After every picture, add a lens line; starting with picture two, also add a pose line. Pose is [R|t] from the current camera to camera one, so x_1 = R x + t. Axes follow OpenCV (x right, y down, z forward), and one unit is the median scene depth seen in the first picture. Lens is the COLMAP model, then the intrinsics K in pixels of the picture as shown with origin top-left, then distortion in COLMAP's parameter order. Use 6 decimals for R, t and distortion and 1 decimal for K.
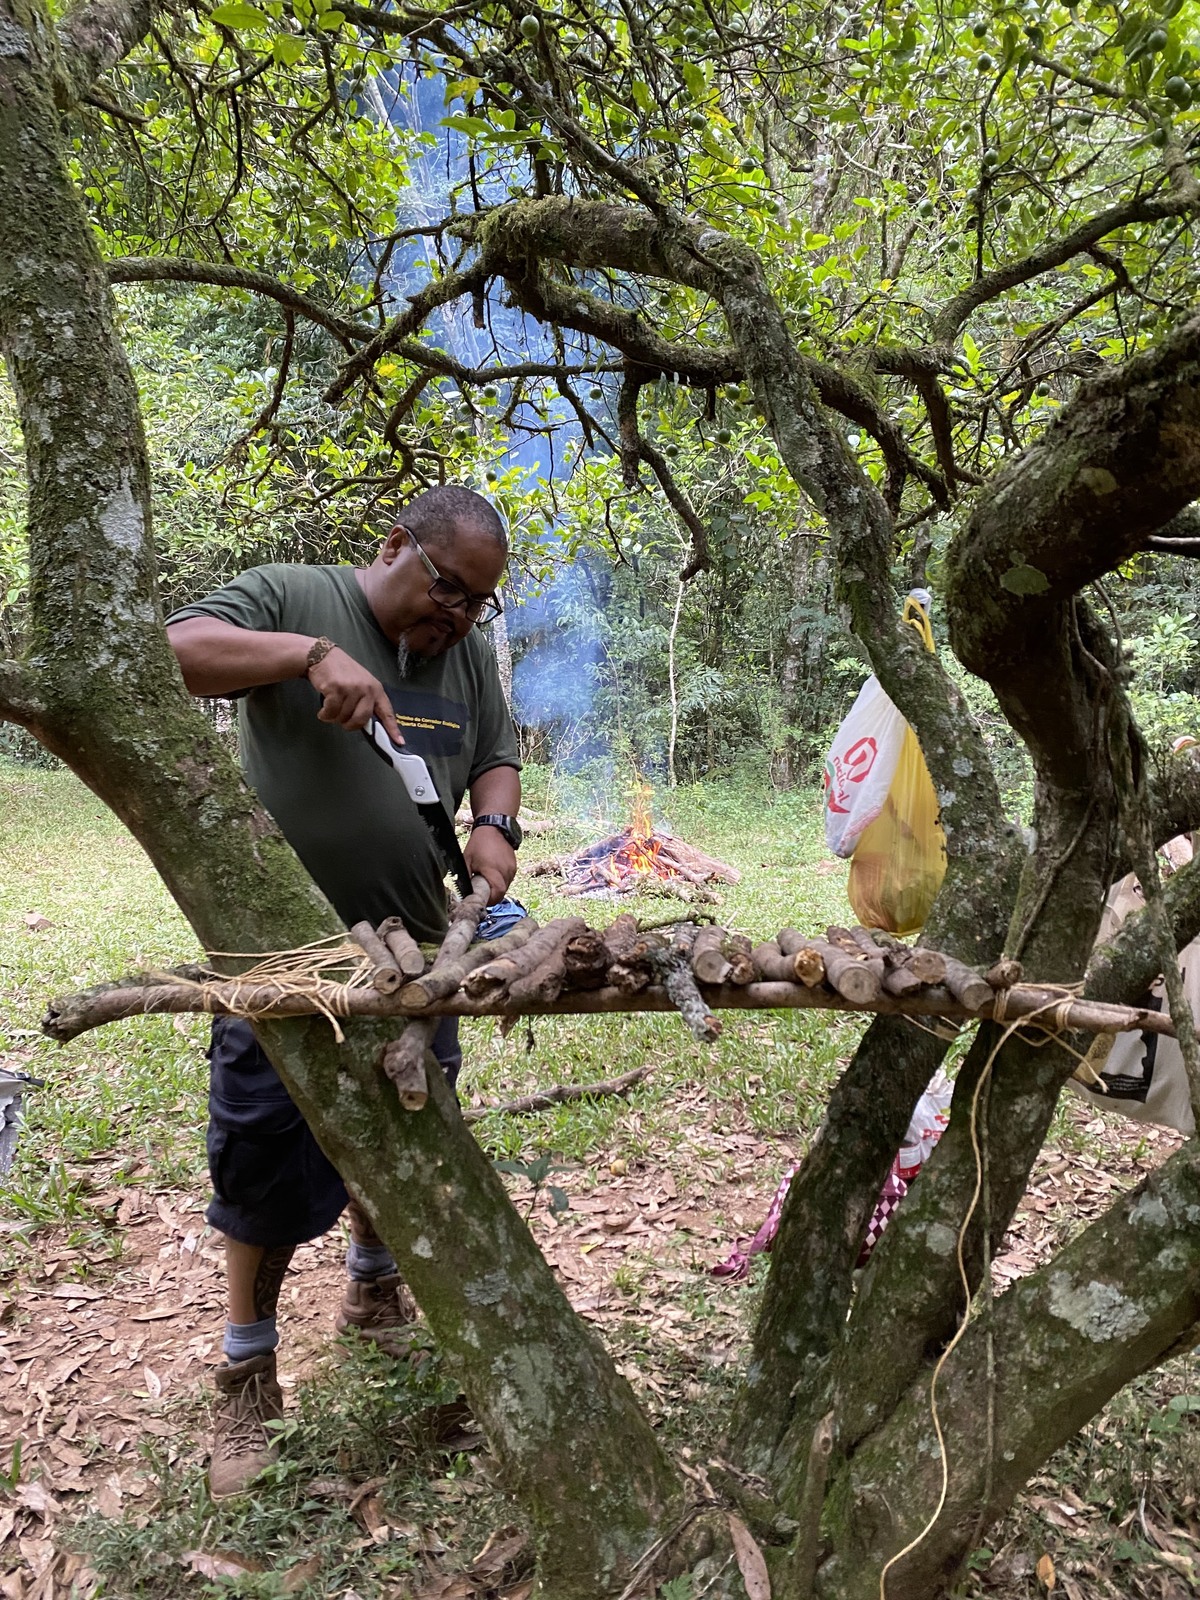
lens RADIAL K [[1205.5, 0, 614.5], [0, 1205.5, 806.5], [0, 0, 1]] dist [0.013896, -0.030260]
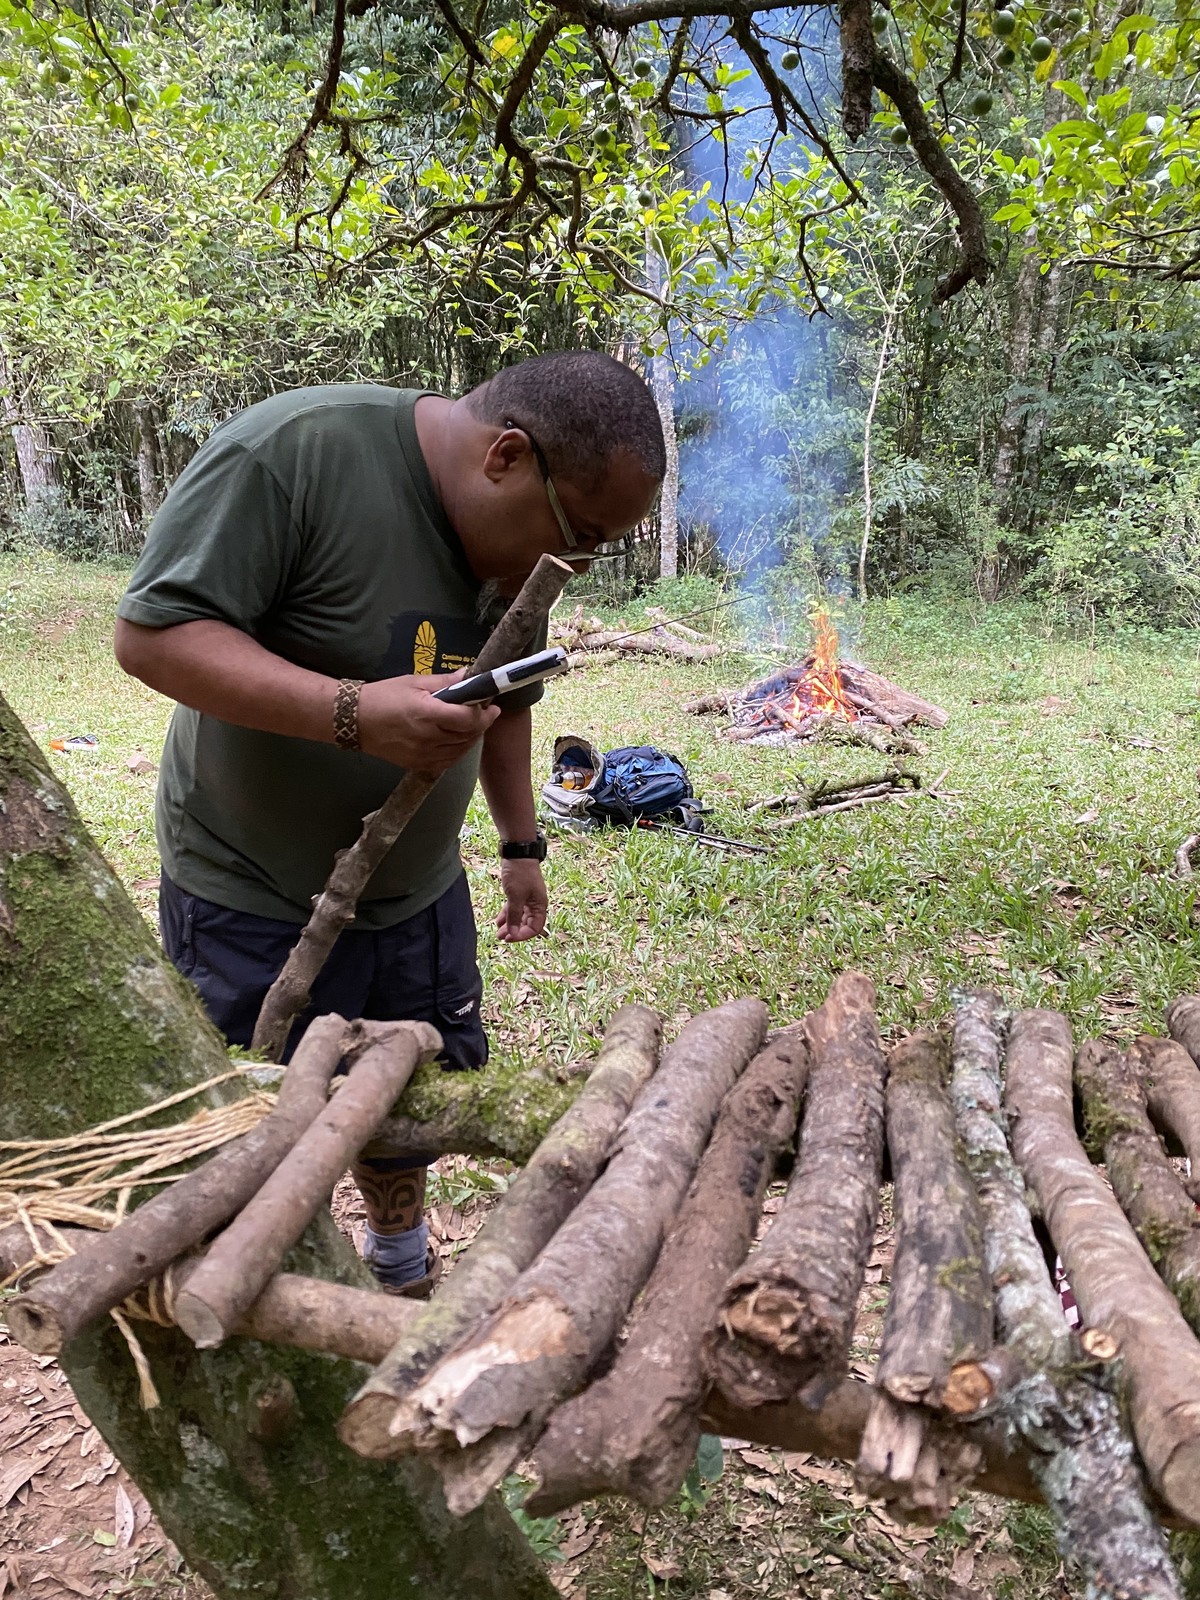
lens RADIAL K [[1205.5, 0, 588.2], [0, 1205.5, 798.4], [0, 0, 1]] dist [0.013896, -0.030260]
pose [[0.986871, 0.026381, -0.159341, -0.005882], [-0.001543, 0.988065, 0.154030, -0.015742], [0.161502, -0.151762, 0.975133, 0.156079]]
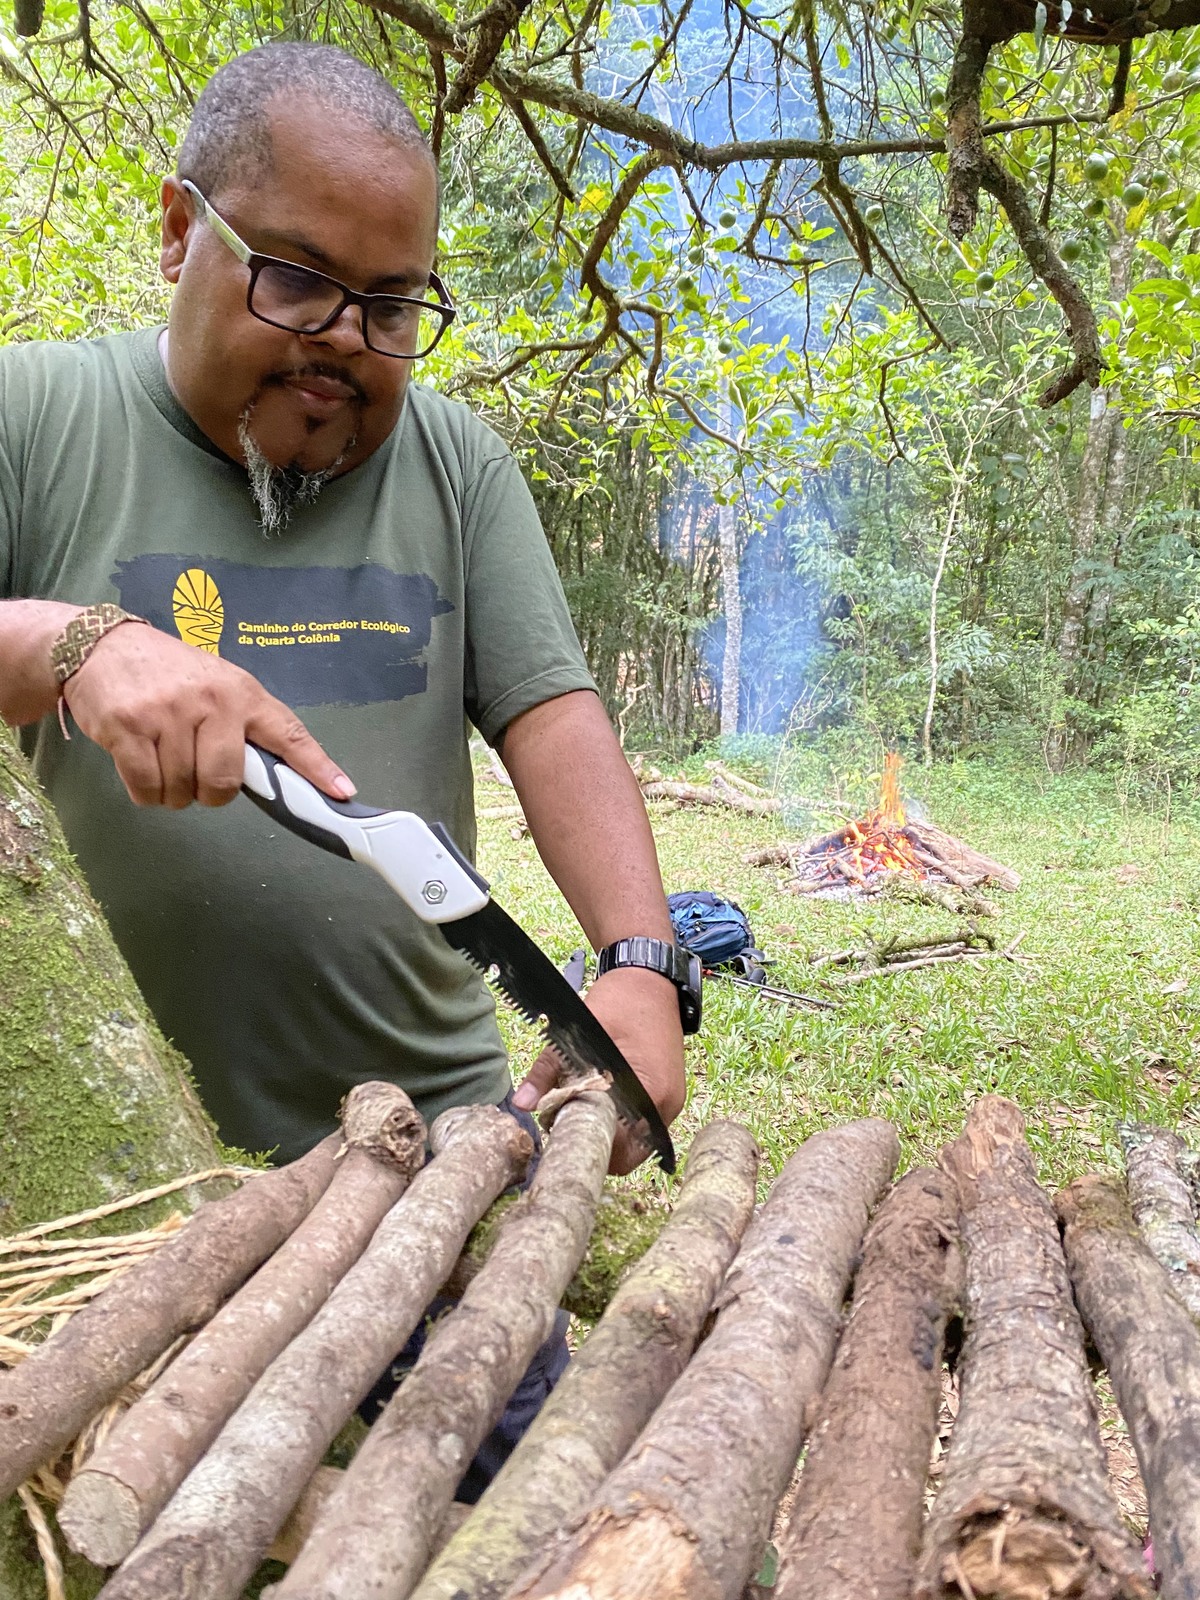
lens RADIAL K [[1205.5, 0, 591.6], [0, 1205.5, 813.8], [0, 0, 1]] dist [0.013896, -0.030260]
pose [[0.978176, 0.044267, -0.203006, -0.013098], [-0.038133, 0.998693, 0.034029, -0.002707], [0.204247, -0.025545, 0.978586, 0.177486]]
